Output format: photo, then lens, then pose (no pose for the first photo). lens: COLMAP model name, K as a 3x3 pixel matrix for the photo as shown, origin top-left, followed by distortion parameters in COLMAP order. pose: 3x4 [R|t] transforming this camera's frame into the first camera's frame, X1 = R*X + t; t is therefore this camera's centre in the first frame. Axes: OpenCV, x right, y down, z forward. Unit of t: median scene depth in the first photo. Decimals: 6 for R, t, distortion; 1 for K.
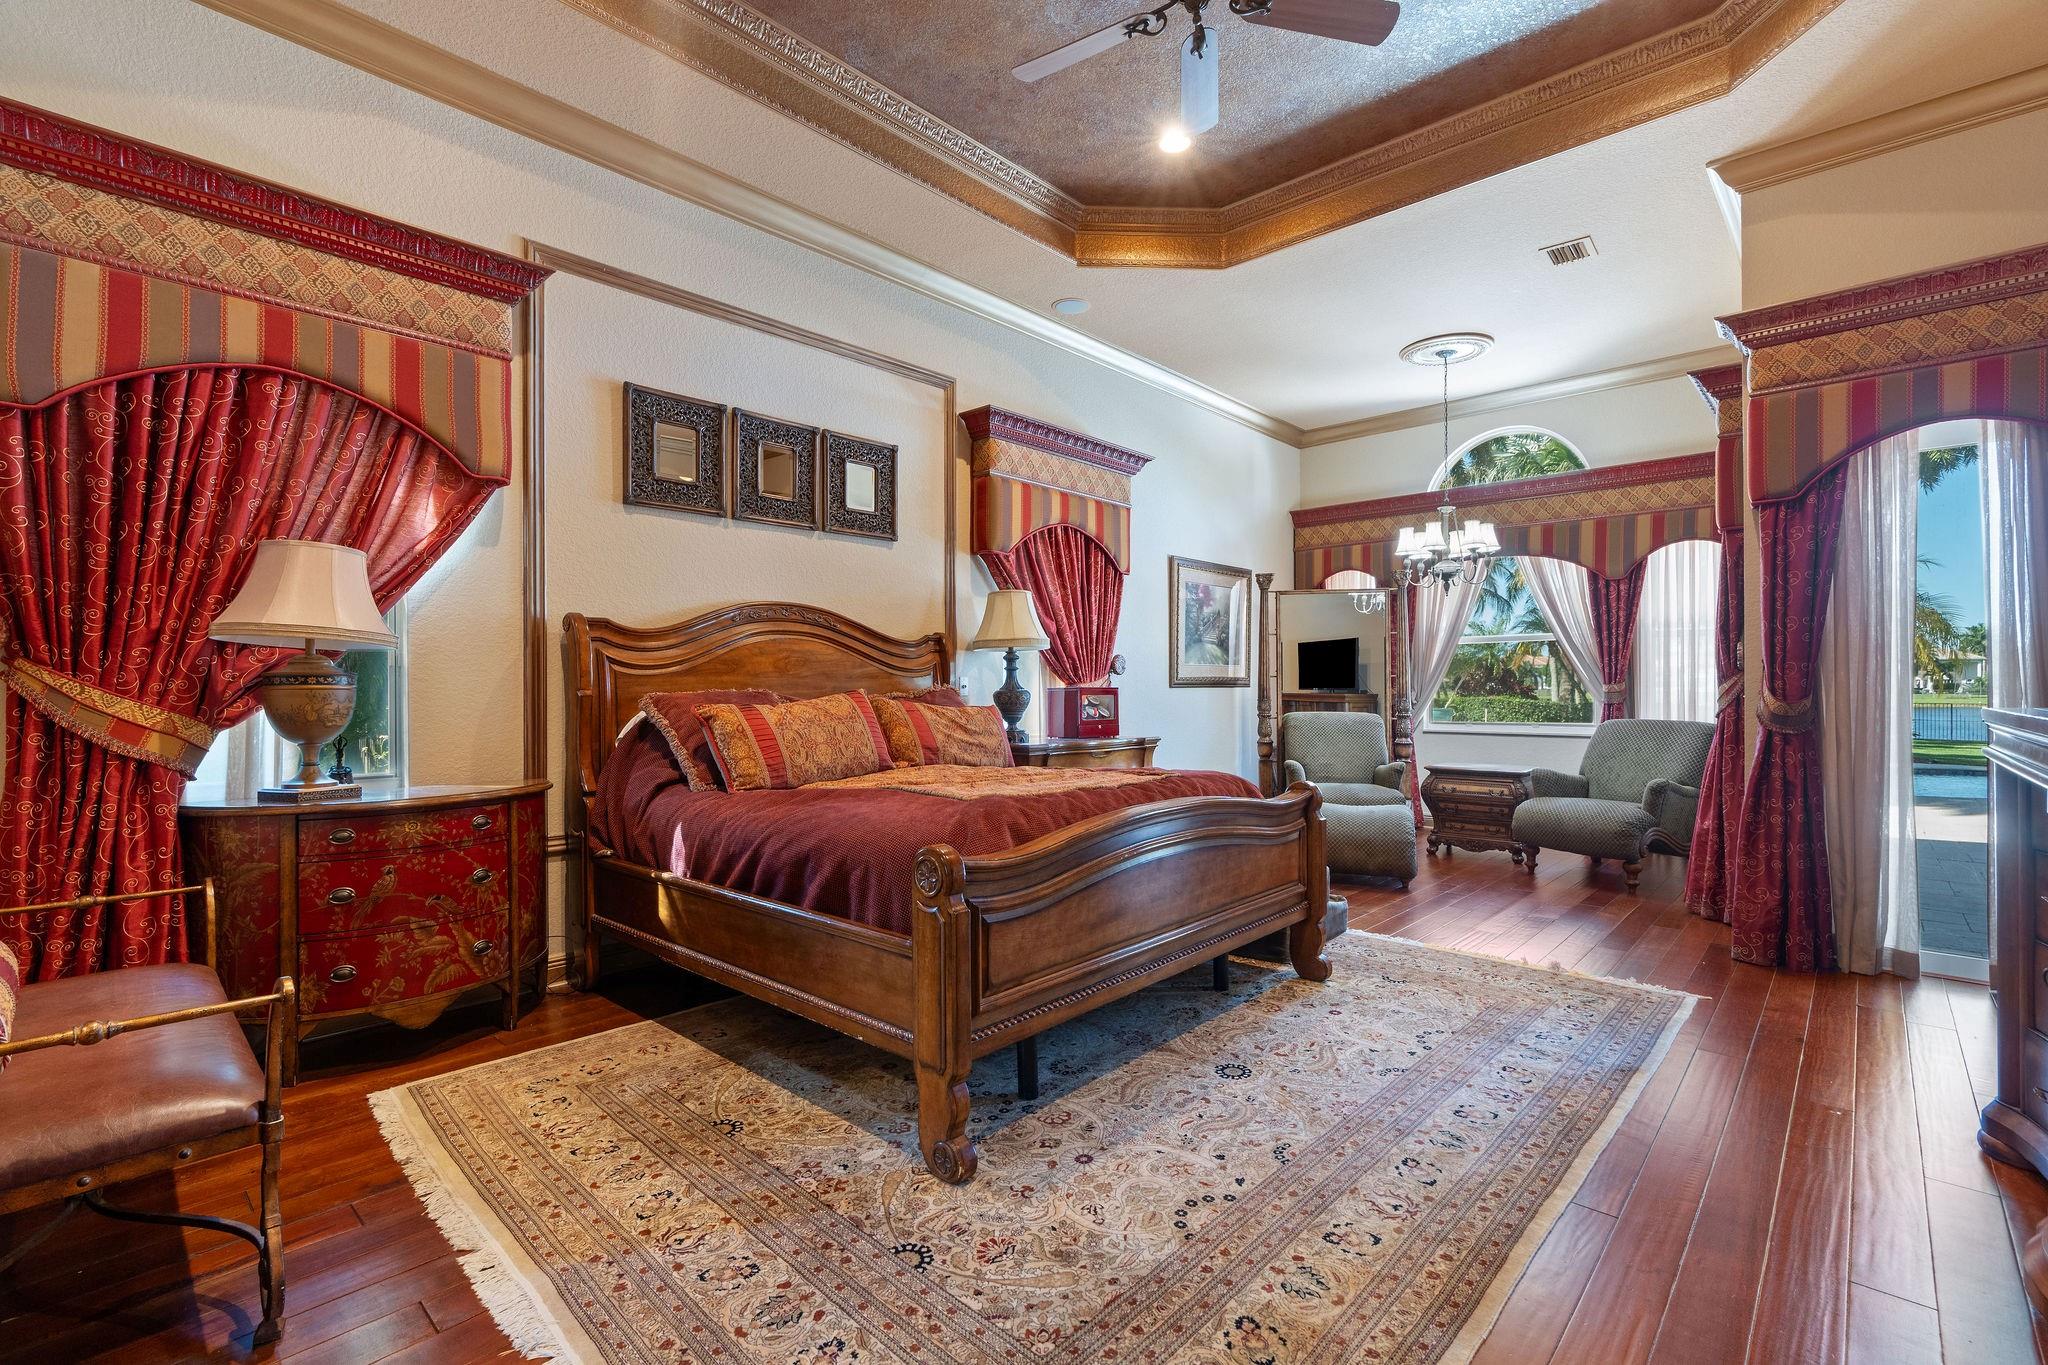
lens RADIAL K [[923.1, 0, 1017.1], [0, 923.1, 680.5], [0, 0, 1]] dist [-0.013285, -0.000010]
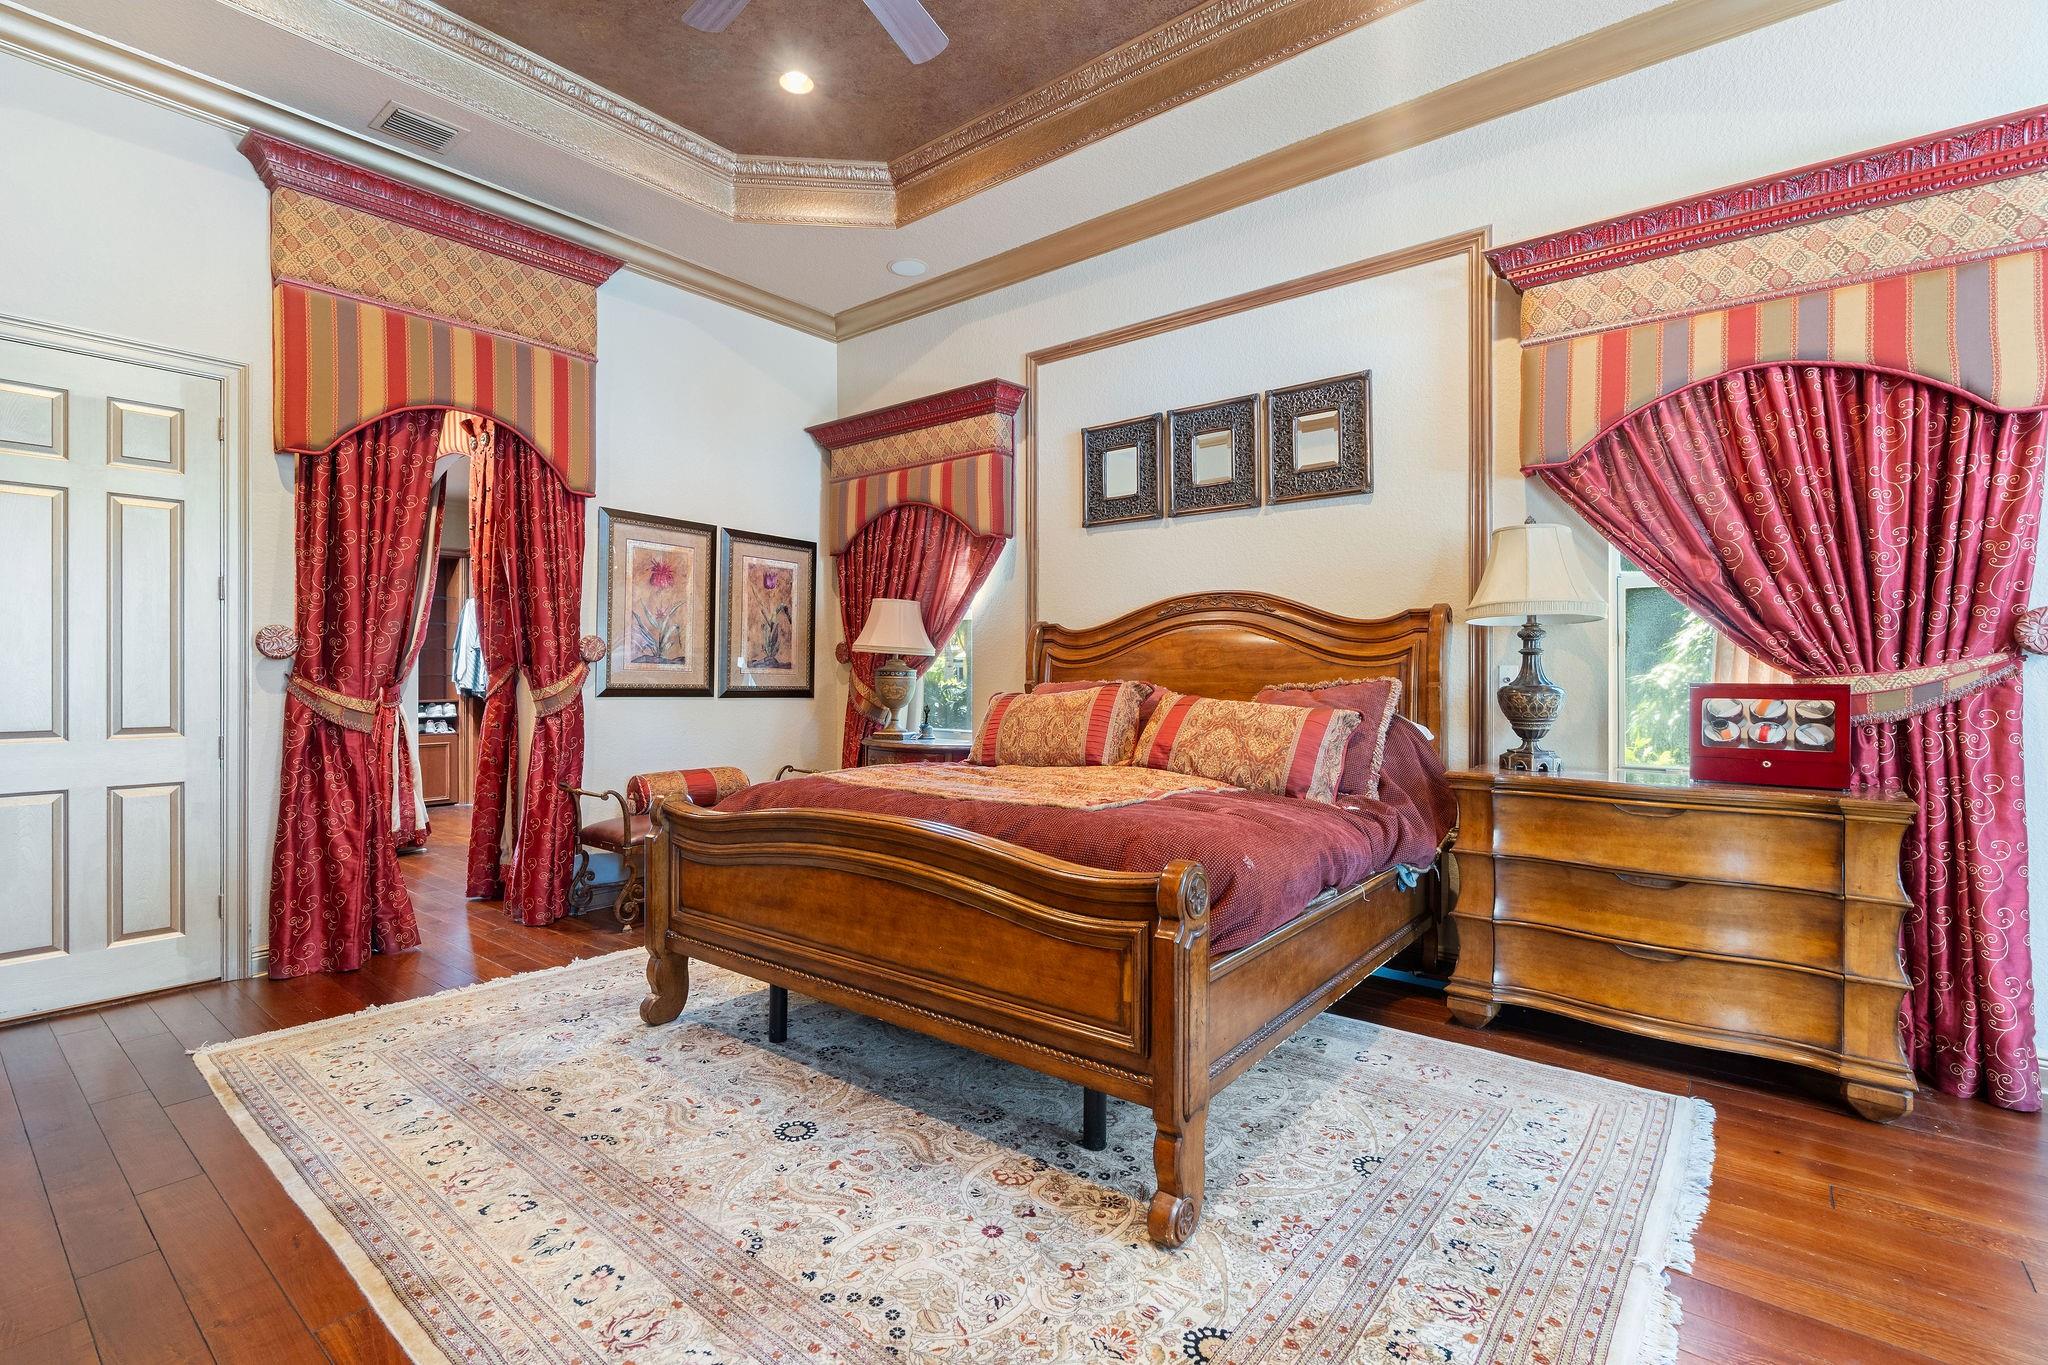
lens RADIAL K [[923.1, 0, 1020.5], [0, 923.1, 682.3], [0, 0, 1]] dist [-0.013285, -0.000010]
pose [[0.075902, 0.009423, -0.997071, 0.982389], [0.007065, 0.999925, 0.009988, -0.001264], [0.997090, -0.007803, 0.075829, 1.021426]]
